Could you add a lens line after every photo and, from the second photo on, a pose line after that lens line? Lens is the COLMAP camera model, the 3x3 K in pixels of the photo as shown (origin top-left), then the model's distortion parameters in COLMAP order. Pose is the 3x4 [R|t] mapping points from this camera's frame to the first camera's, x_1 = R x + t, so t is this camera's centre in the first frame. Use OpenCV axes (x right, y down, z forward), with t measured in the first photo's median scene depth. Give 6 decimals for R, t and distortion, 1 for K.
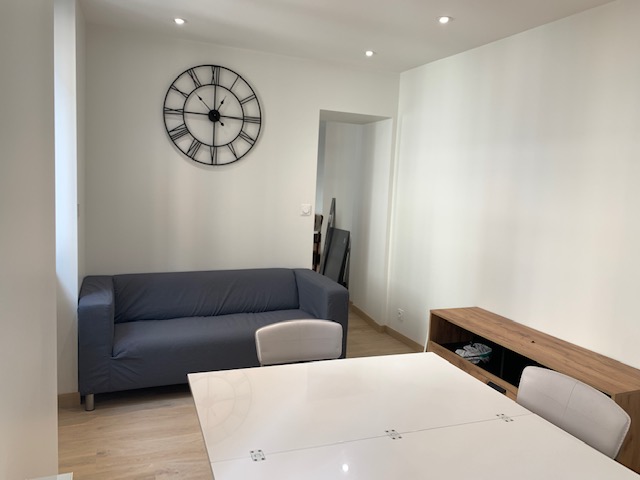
lens RADIAL K [[491.7, 0, 320.0], [0, 491.7, 240.0], [0, 0, 1]] dist [0.170125, -0.435761]
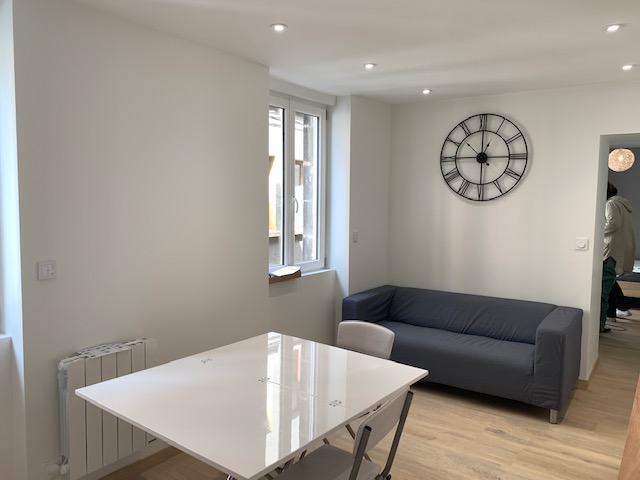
lens RADIAL K [[491.7, 0, 320.0], [0, 491.7, 240.0], [0, 0, 1]] dist [0.170125, -0.435761]
pose [[0.528653, 0.033821, -0.848164, 0.563699], [-0.088959, 0.995911, -0.015735, -0.012575], [0.844164, 0.083770, 0.529500, 0.104541]]
